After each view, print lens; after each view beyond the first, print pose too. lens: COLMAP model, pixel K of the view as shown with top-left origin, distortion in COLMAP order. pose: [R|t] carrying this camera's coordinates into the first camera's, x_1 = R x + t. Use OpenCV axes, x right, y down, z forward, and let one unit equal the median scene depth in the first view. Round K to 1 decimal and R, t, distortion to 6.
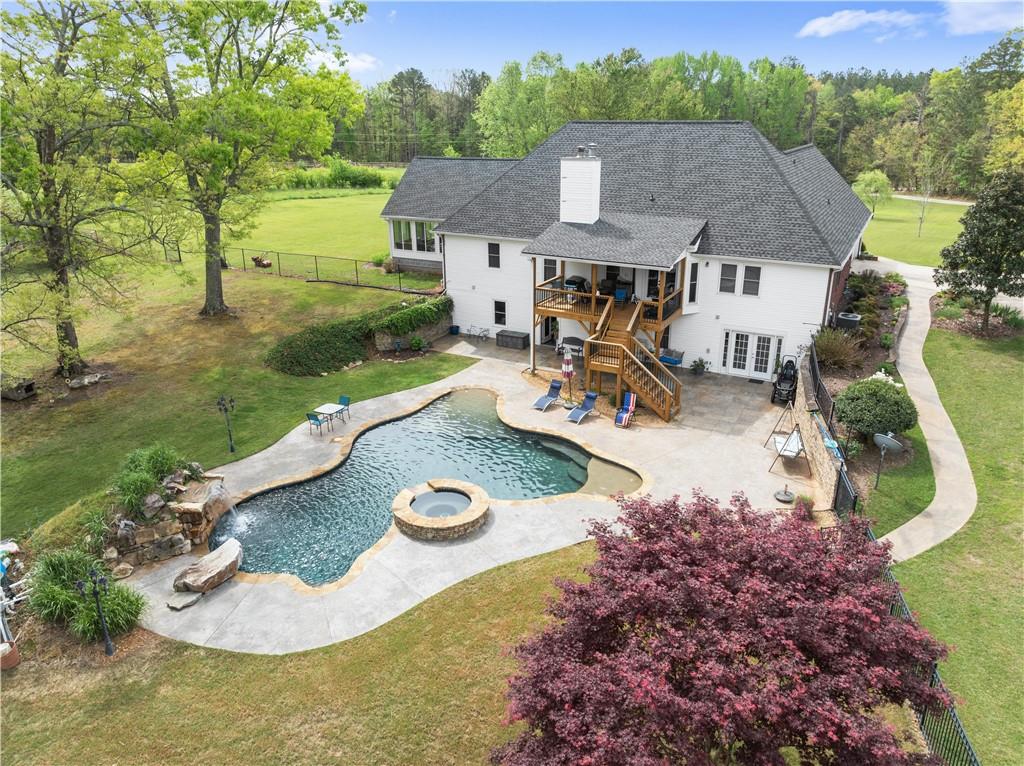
lens RADIAL K [[723.1, 0, 527.3], [0, 723.1, 383.0], [0, 0, 1]] dist [-0.033384, 0.003079]
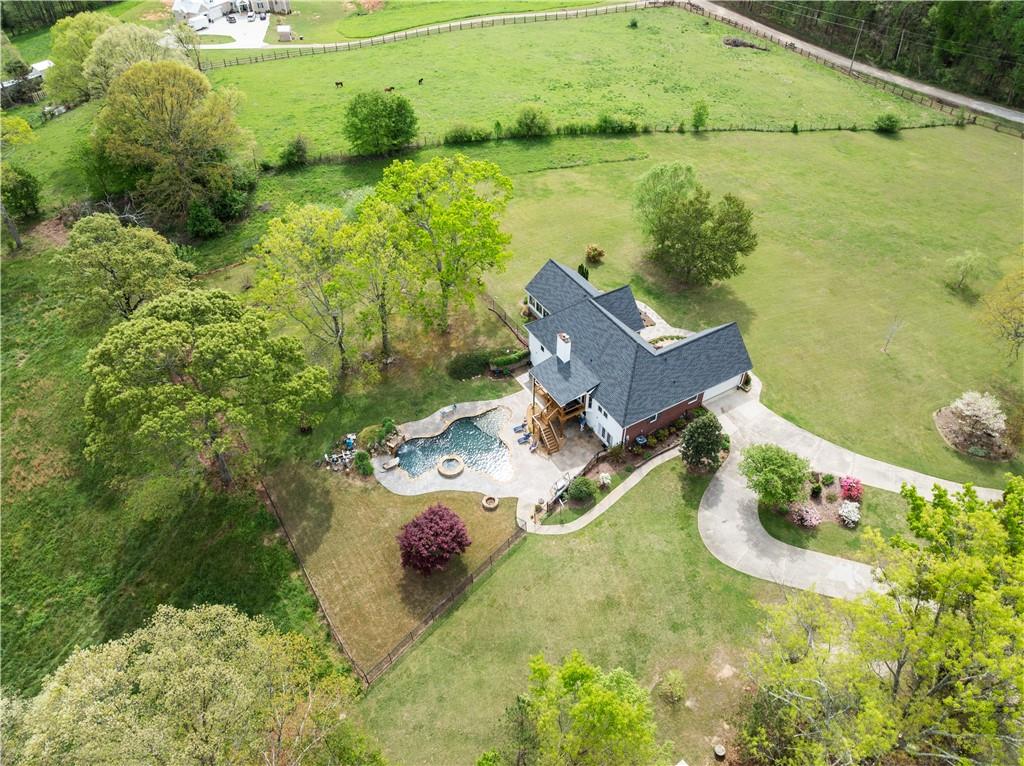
lens RADIAL K [[723.1, 0, 527.3], [0, 723.1, 383.0], [0, 0, 1]] dist [-0.033384, 0.003079]
pose [[0.851557, 0.354728, -0.386029, 0.959330], [-0.181616, 0.890337, 0.417510, -1.167517], [0.491799, -0.285425, 0.822597, -1.098008]]
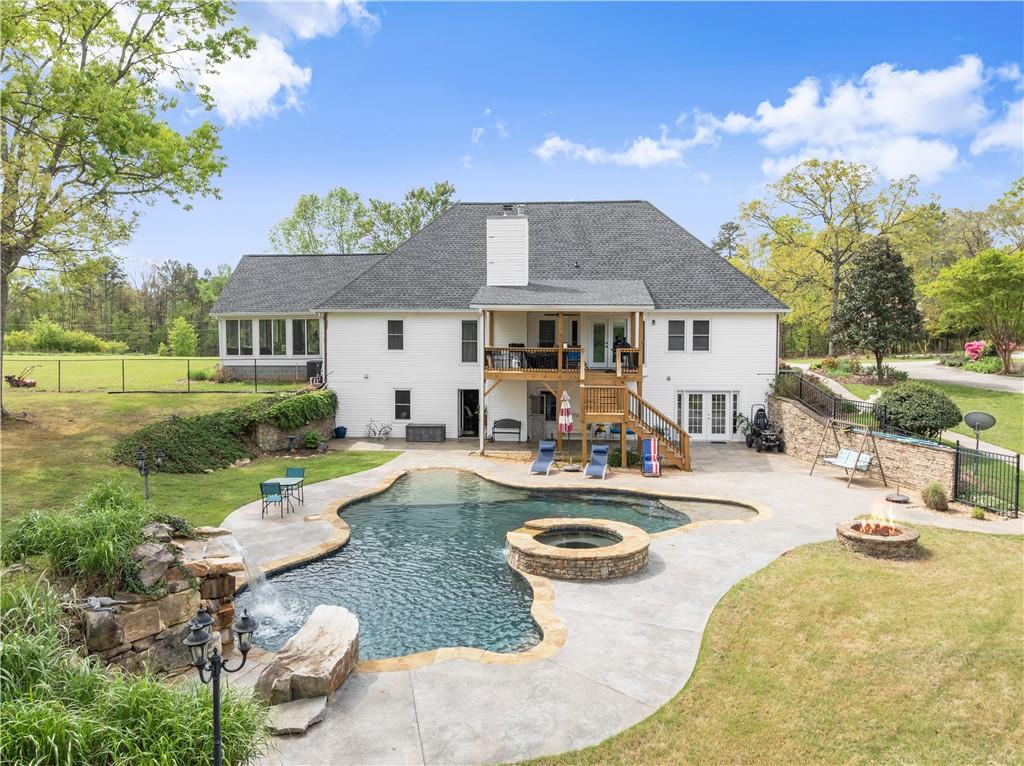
lens RADIAL K [[729.3, 0, 513.2], [0, 729.3, 364.8], [0, 0, 1]] dist [-0.030566, -0.000334]
pose [[0.915764, -0.012269, 0.401529, -0.296466], [0.137216, 0.948970, -0.283950, 0.131131], [-0.377556, 0.315128, 0.870716, 0.251445]]
